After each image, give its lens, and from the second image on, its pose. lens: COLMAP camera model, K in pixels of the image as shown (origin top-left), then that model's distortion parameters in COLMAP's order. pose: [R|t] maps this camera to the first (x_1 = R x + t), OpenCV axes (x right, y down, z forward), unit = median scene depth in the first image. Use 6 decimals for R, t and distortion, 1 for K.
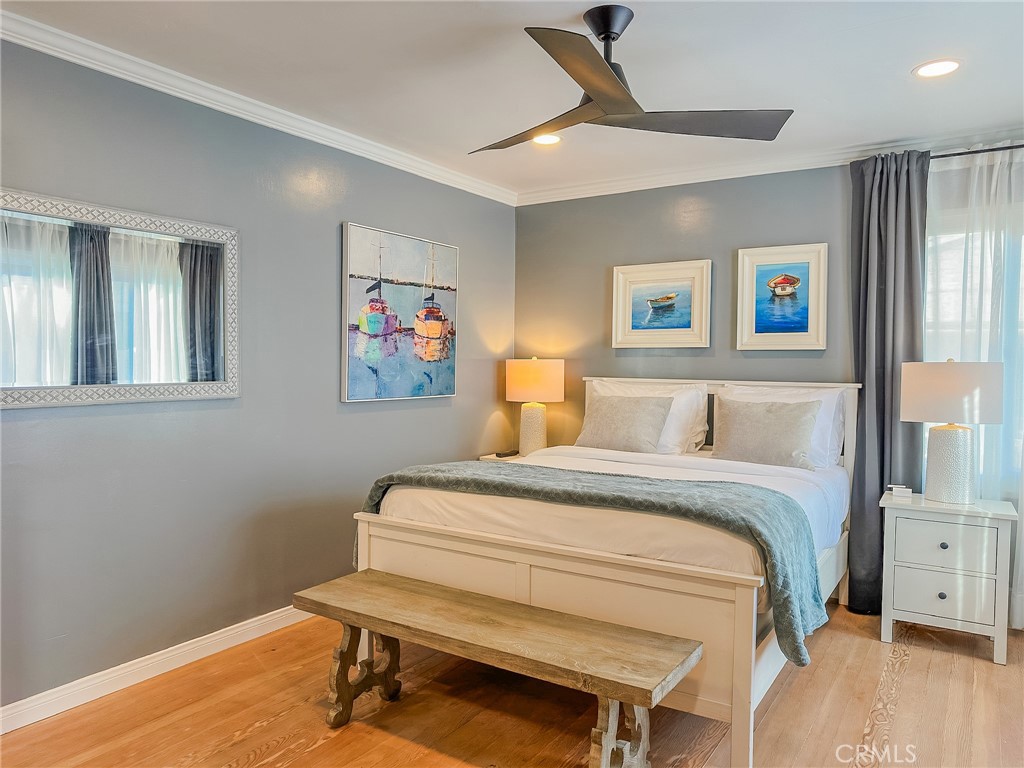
lens RADIAL K [[728.3, 0, 507.4], [0, 728.3, 385.1], [0, 0, 1]] dist [0.027865, -0.001407]
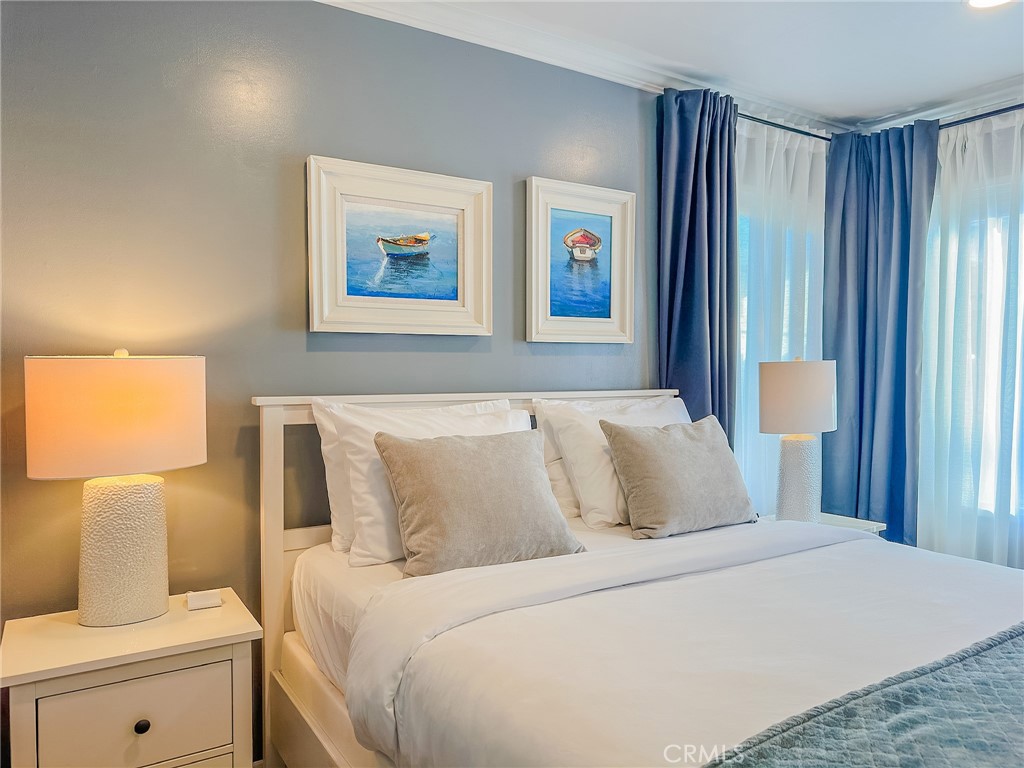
lens RADIAL K [[728.3, 0, 526.6], [0, 728.3, 396.5], [0, 0, 1]] dist [0.027865, -0.001407]
pose [[0.398960, -0.051124, 0.915542, -0.255366], [0.029797, 0.998640, 0.042780, -0.029395], [-0.916484, 0.010213, 0.399941, 0.779664]]
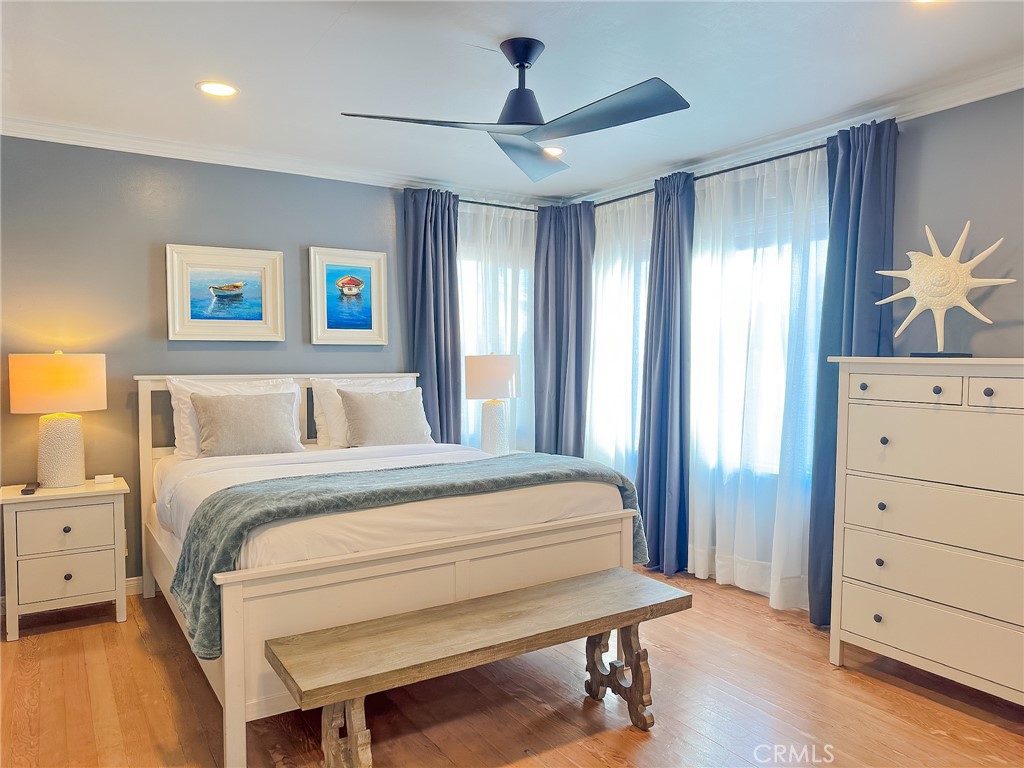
lens RADIAL K [[728.3, 0, 511.2], [0, 728.3, 393.6], [0, 0, 1]] dist [0.027865, -0.001407]
pose [[0.405798, -0.054555, 0.912333, -0.528254], [0.035725, 0.998401, 0.043812, -0.014152], [-0.913264, 0.014814, 0.407098, 0.335239]]
